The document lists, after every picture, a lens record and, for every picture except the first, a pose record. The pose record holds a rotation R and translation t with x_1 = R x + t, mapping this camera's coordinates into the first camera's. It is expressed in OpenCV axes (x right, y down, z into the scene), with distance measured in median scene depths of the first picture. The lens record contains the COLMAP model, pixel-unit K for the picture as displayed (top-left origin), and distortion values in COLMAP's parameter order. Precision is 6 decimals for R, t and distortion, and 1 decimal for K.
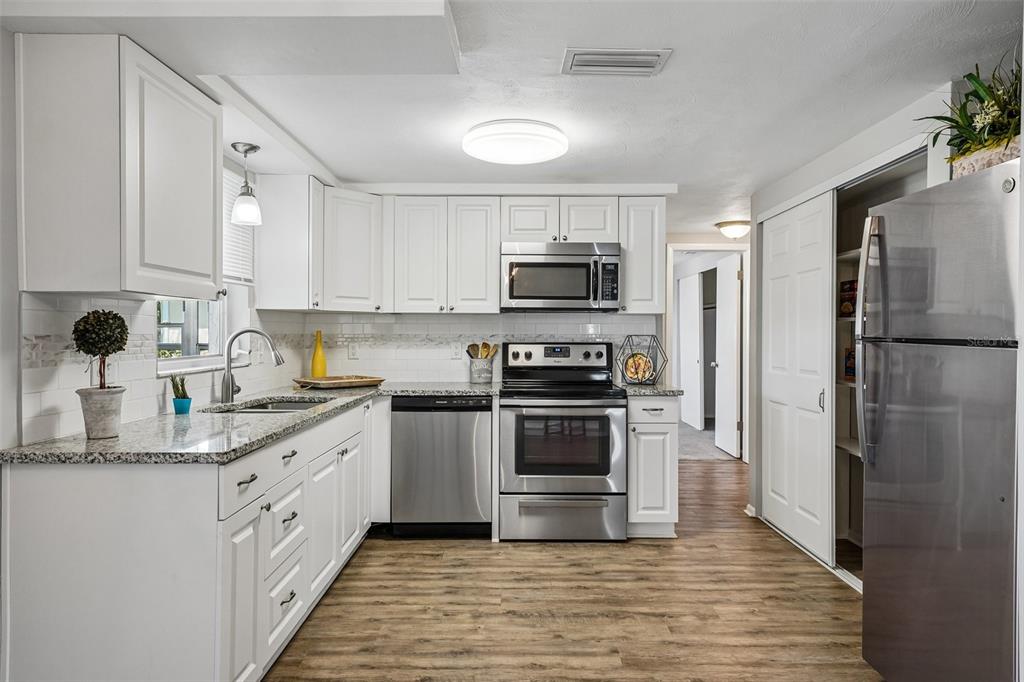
lens RADIAL K [[630.3, 0, 514.7], [0, 630.3, 336.2], [0, 0, 1]] dist [0.023116, -0.000859]
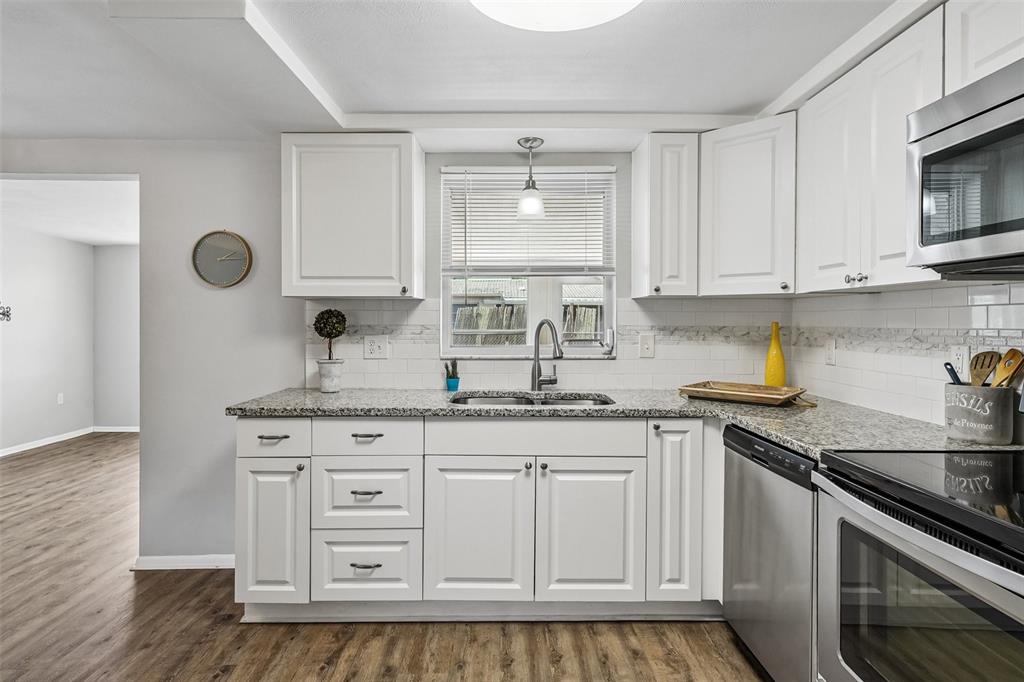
lens RADIAL K [[569.2, 0, 523.8], [0, 569.2, 324.8], [0, 0, 1]] dist [0.011775, 0.001458]
pose [[0.013574, 0.003628, -0.999901, 0.476629], [-0.008168, 0.999960, 0.003518, -0.007486], [0.999875, 0.008120, 0.013604, 0.948256]]
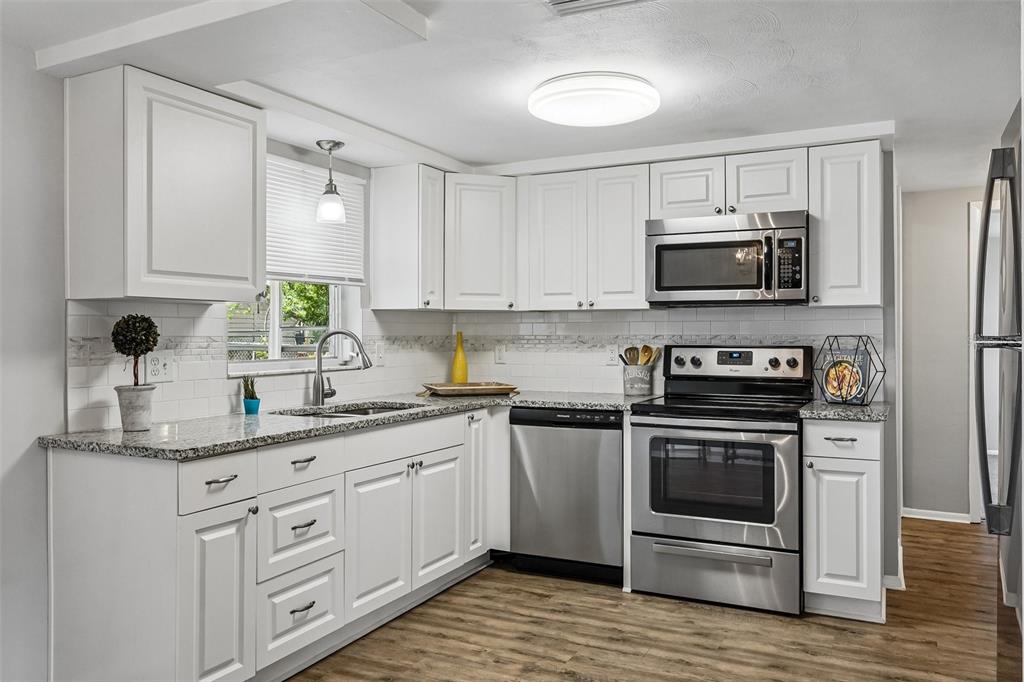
lens RADIAL K [[769.1, 0, 521.5], [0, 769.1, 335.4], [0, 0, 1]] dist [0.005431, -0.009482]
pose [[0.897155, -0.003376, -0.441704, 0.348937], [0.001913, 0.999991, -0.003758, 0.000781], [0.441712, 0.002526, 0.897153, 0.068056]]
